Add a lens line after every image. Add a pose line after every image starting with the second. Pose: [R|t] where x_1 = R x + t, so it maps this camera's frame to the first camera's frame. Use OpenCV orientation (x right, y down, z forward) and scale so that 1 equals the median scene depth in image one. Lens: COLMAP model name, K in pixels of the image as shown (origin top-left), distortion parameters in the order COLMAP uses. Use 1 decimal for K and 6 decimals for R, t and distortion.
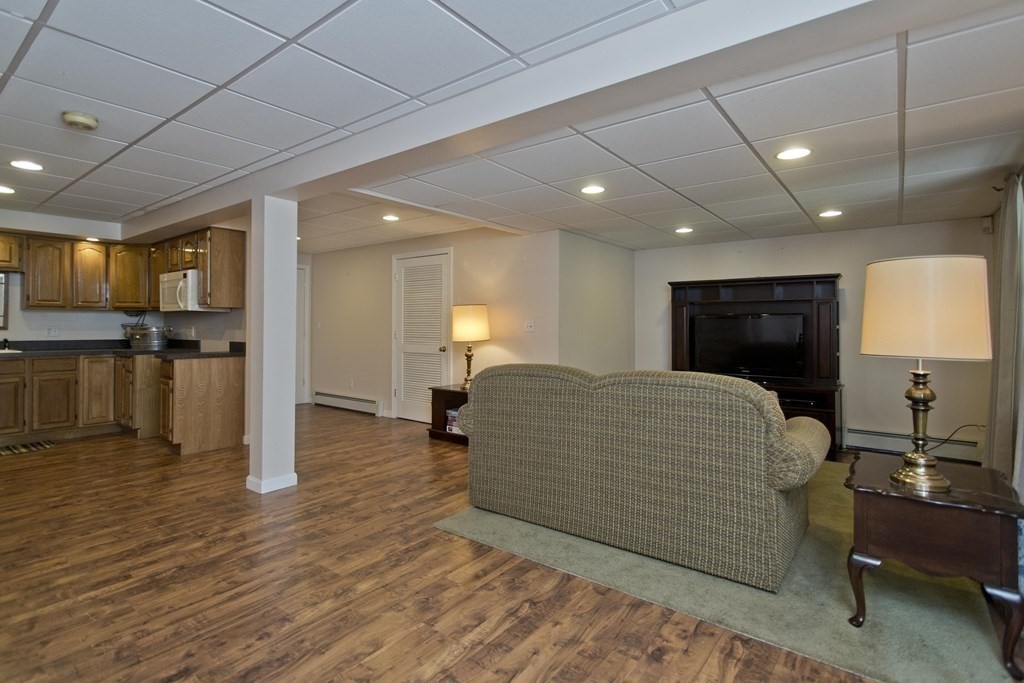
lens RADIAL K [[495.0, 0, 509.9], [0, 495.0, 323.5], [0, 0, 1]] dist [0.002266, 0.000423]
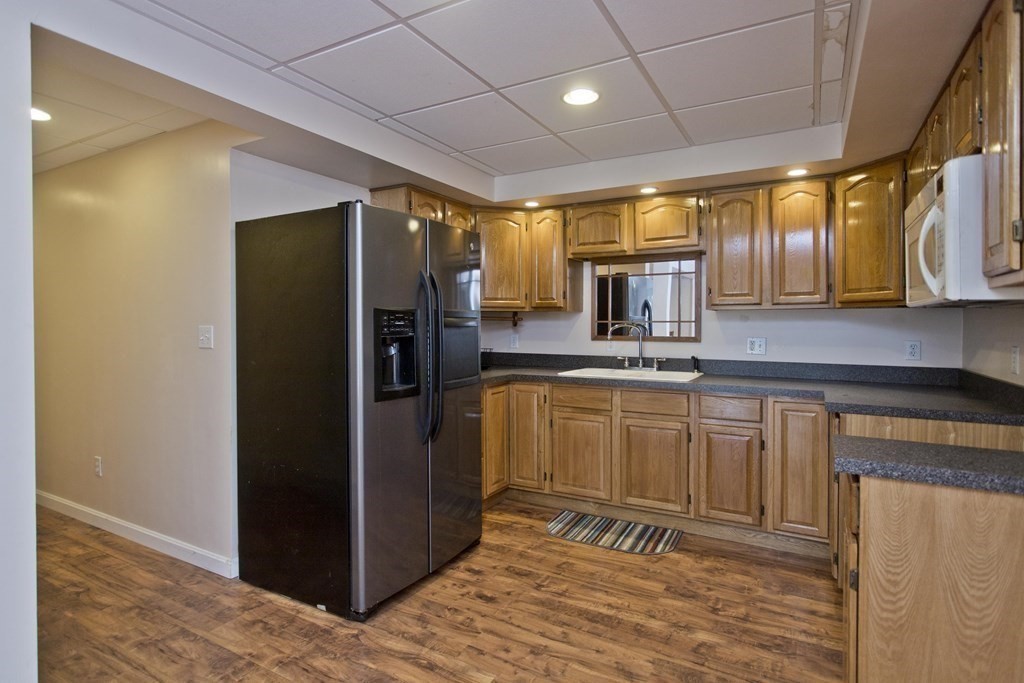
lens RADIAL K [[531.5, 0, 512.9], [0, 531.5, 328.8], [0, 0, 1]] dist [0.000020, -0.000159]
pose [[0.145027, 0.007103, -0.989402, -0.395702], [0.006342, 0.999947, 0.008109, -0.014387], [0.989407, -0.007451, 0.144974, 0.740583]]
